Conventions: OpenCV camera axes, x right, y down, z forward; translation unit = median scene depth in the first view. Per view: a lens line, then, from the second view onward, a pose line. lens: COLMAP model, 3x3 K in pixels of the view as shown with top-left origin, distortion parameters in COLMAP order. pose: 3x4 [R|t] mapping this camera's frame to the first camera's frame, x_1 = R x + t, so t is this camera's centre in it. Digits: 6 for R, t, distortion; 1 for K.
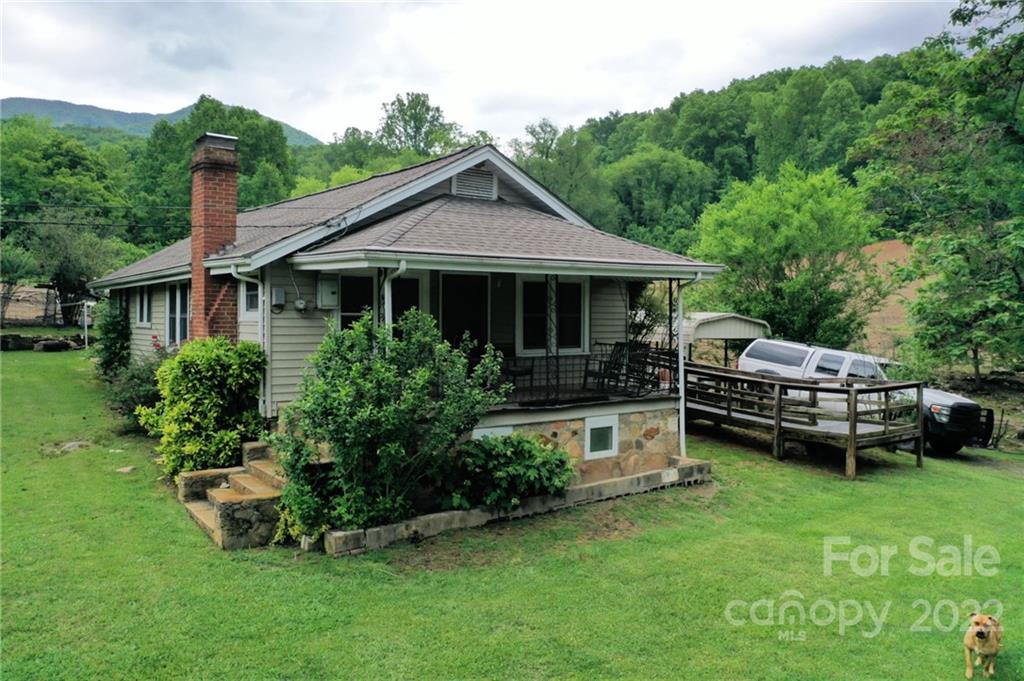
lens RADIAL K [[835.8, 0, 512.0], [0, 835.8, 340.5], [0, 0, 1]] dist [-0.002393, -0.001957]
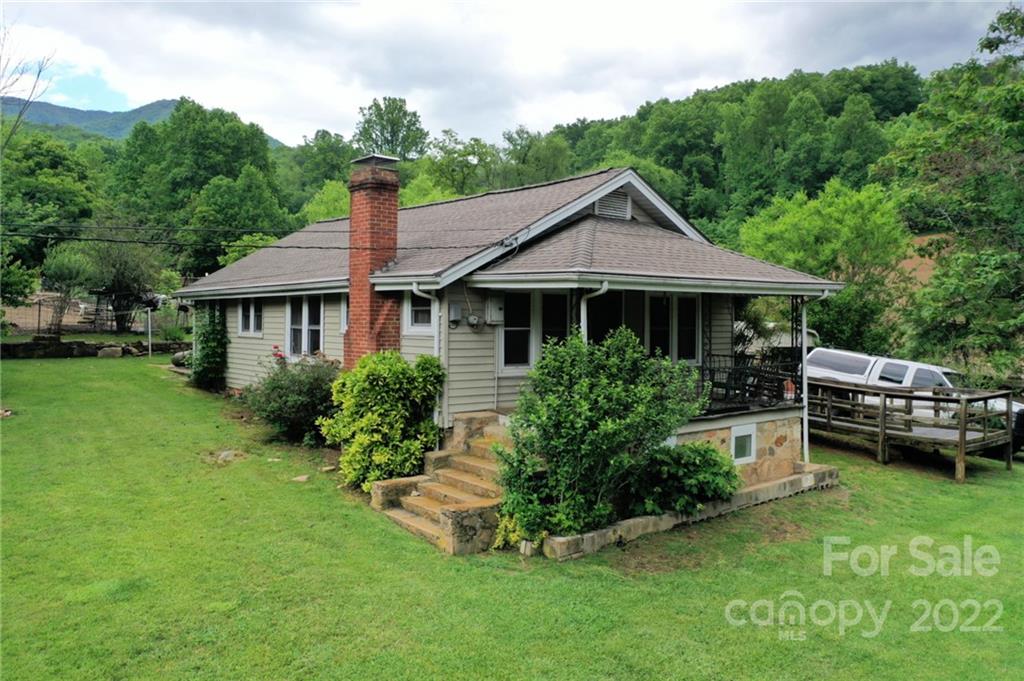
lens RADIAL K [[824.6, 0, 512.0], [0, 824.6, 340.5], [0, 0, 1]] dist [-0.000794, -0.000935]
pose [[0.998626, 0.002566, 0.052342, -0.226181], [-0.002490, 0.999996, -0.001519, -0.013861], [-0.052345, 0.001387, 0.998628, -0.031918]]
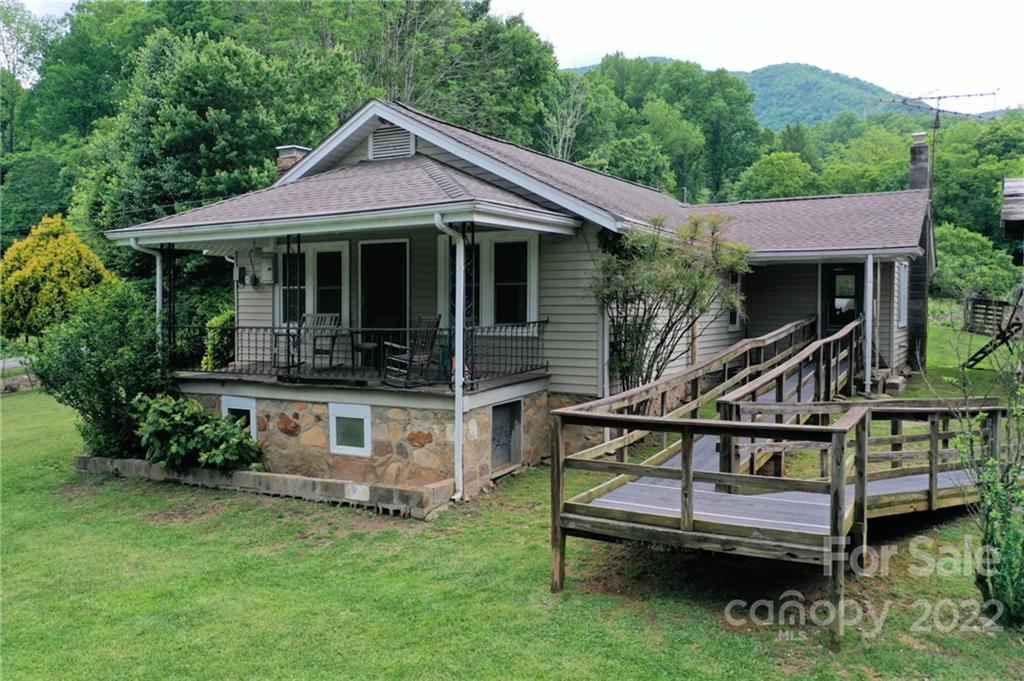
lens RADIAL K [[824.6, 0, 512.0], [0, 824.6, 340.5], [0, 0, 1]] dist [-0.000794, -0.000935]
pose [[0.391798, 0.032894, -0.919463, 0.848388], [-0.027360, 0.999335, 0.024093, 0.004030], [0.919644, 0.015717, 0.392437, 0.771023]]
